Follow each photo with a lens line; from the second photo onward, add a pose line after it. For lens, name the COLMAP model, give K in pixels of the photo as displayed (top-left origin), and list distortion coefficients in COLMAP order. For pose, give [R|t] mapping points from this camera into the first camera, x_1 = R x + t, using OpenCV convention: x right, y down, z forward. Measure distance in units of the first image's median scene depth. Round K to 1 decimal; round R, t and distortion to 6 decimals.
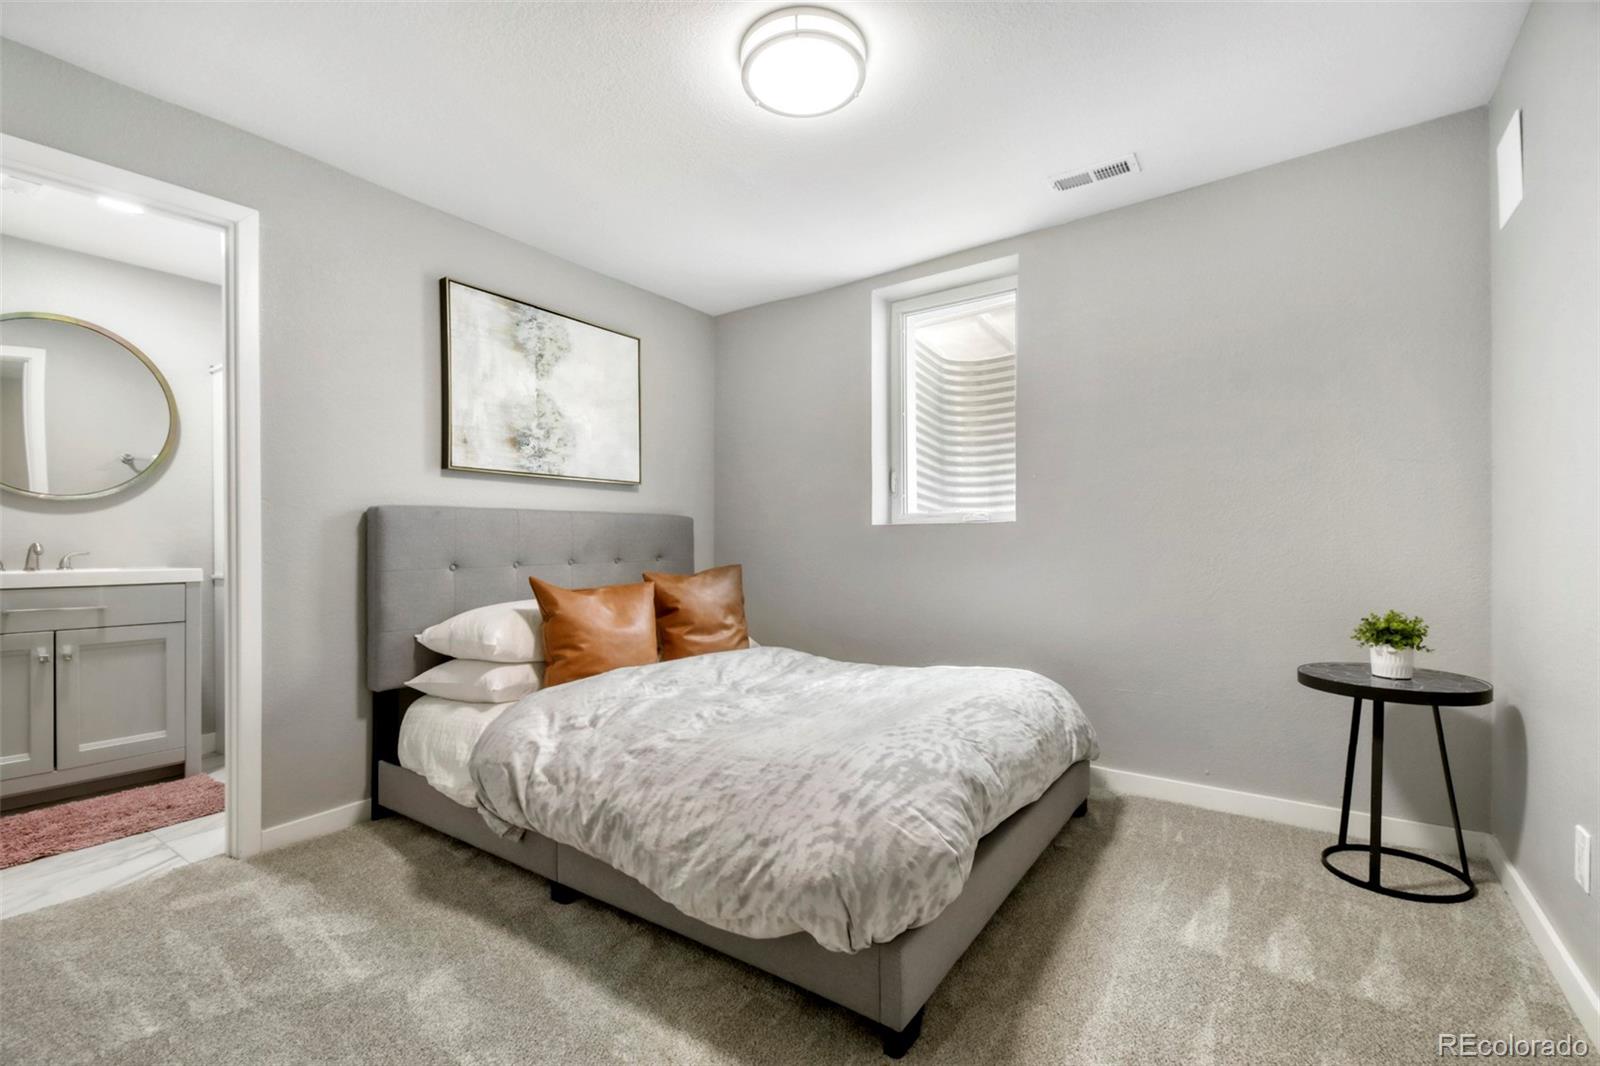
lens RADIAL K [[715.6, 0, 794.7], [0, 715.6, 543.0], [0, 0, 1]] dist [0.011315, -0.011539]
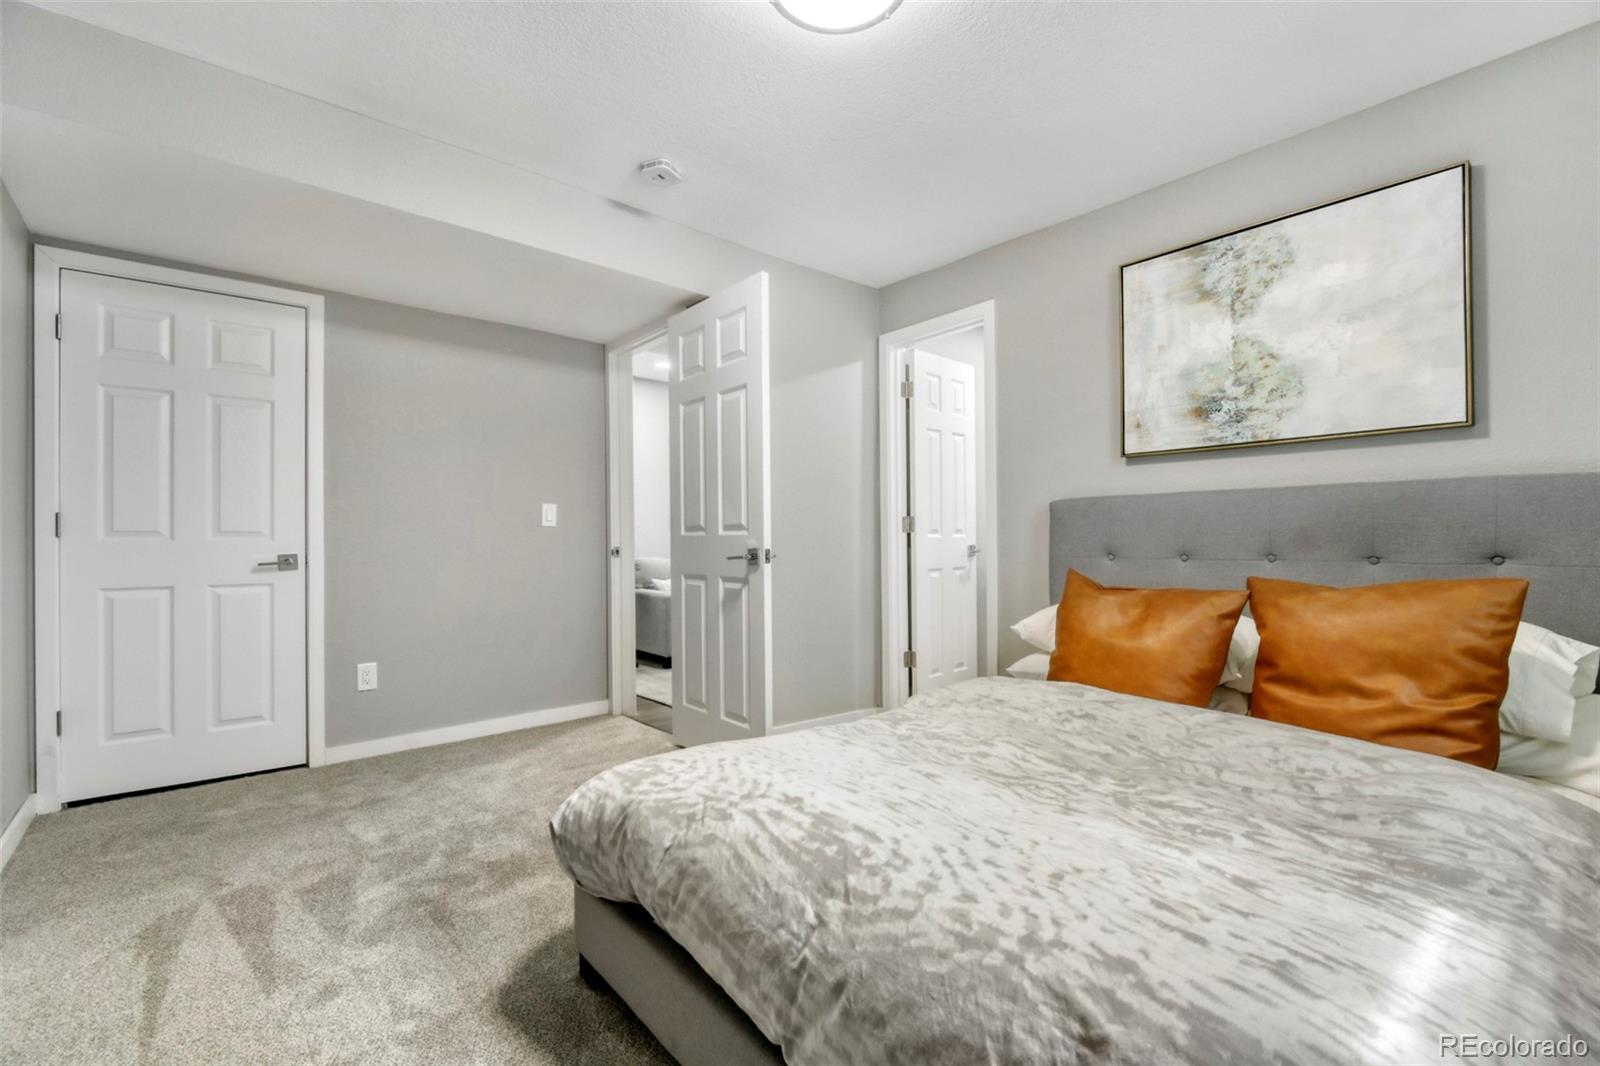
lens RADIAL K [[715.6, 0, 794.9], [0, 715.6, 526.8], [0, 0, 1]] dist [0.011315, -0.011539]
pose [[-0.283437, -0.006277, -0.958970, 0.546162], [0.006151, 0.999946, -0.008363, -0.001864], [0.958971, -0.008269, -0.283383, 0.778485]]
